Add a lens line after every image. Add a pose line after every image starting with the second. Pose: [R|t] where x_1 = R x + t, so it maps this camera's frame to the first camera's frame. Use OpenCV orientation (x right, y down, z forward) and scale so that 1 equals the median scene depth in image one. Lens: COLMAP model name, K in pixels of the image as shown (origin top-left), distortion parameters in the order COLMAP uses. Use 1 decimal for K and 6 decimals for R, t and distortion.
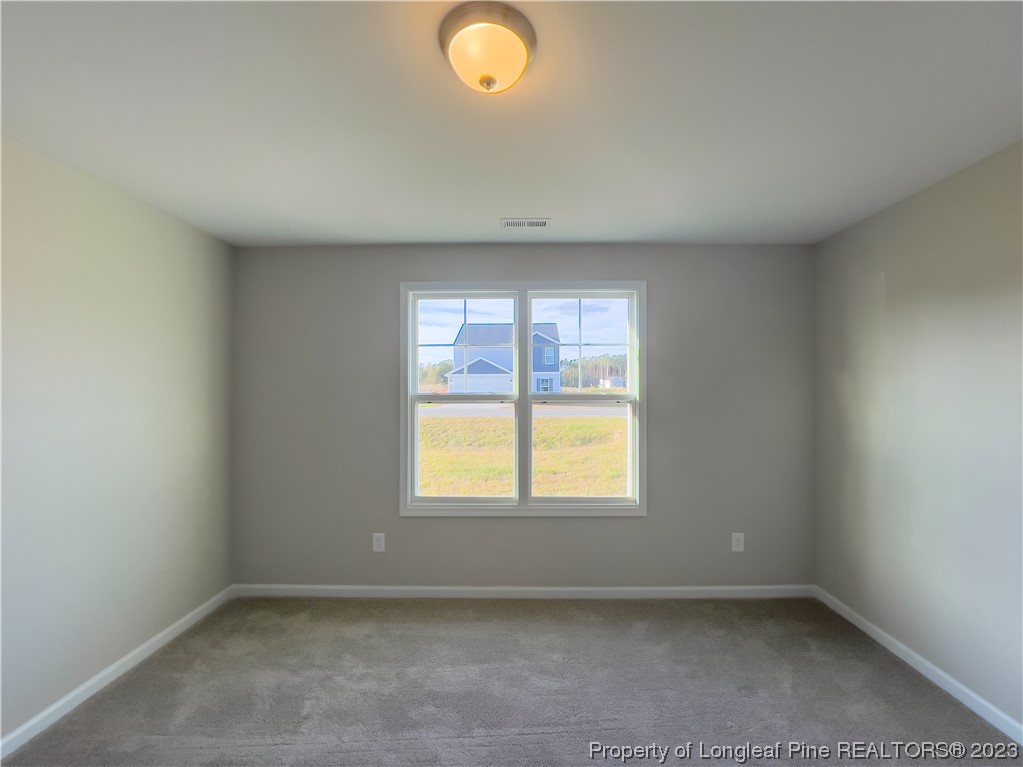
lens RADIAL K [[428.9, 0, 509.1], [0, 428.9, 386.4], [0, 0, 1]] dist [-0.023433, 0.008718]
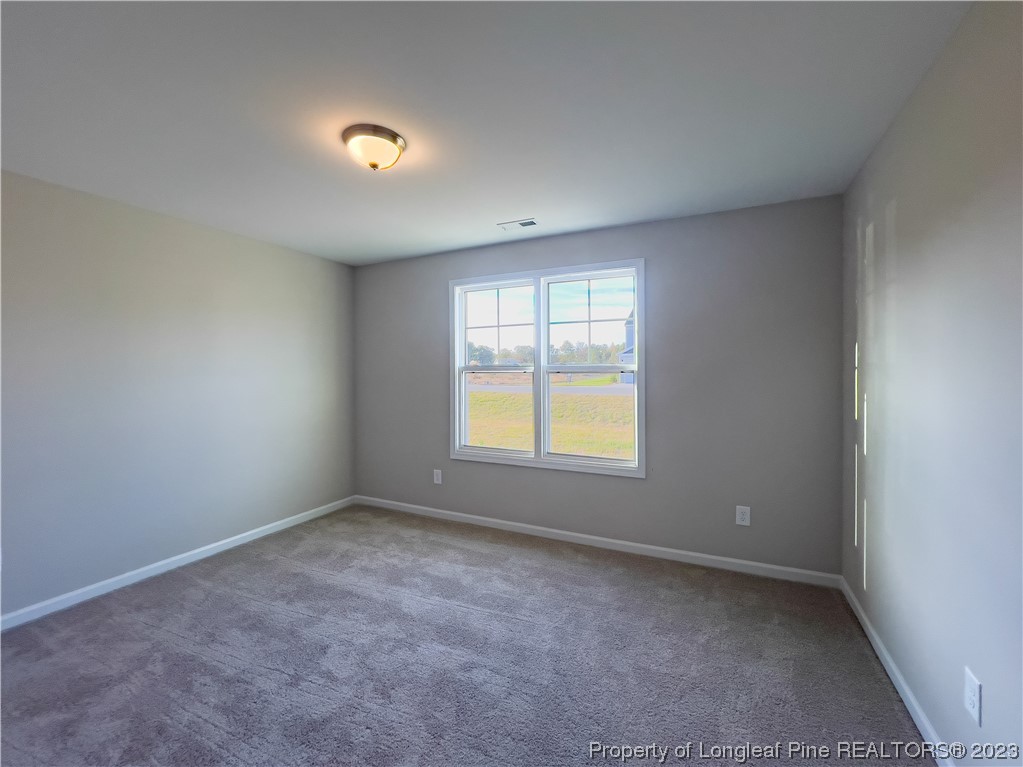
lens RADIAL K [[430.0, 0, 508.5], [0, 430.0, 377.4], [0, 0, 1]] dist [-0.017476, 0.000051]
pose [[0.900918, 0.005276, -0.433958, 0.533789], [0.005198, 0.999723, 0.022946, 0.025845], [0.433959, -0.022928, 0.900641, -0.123457]]
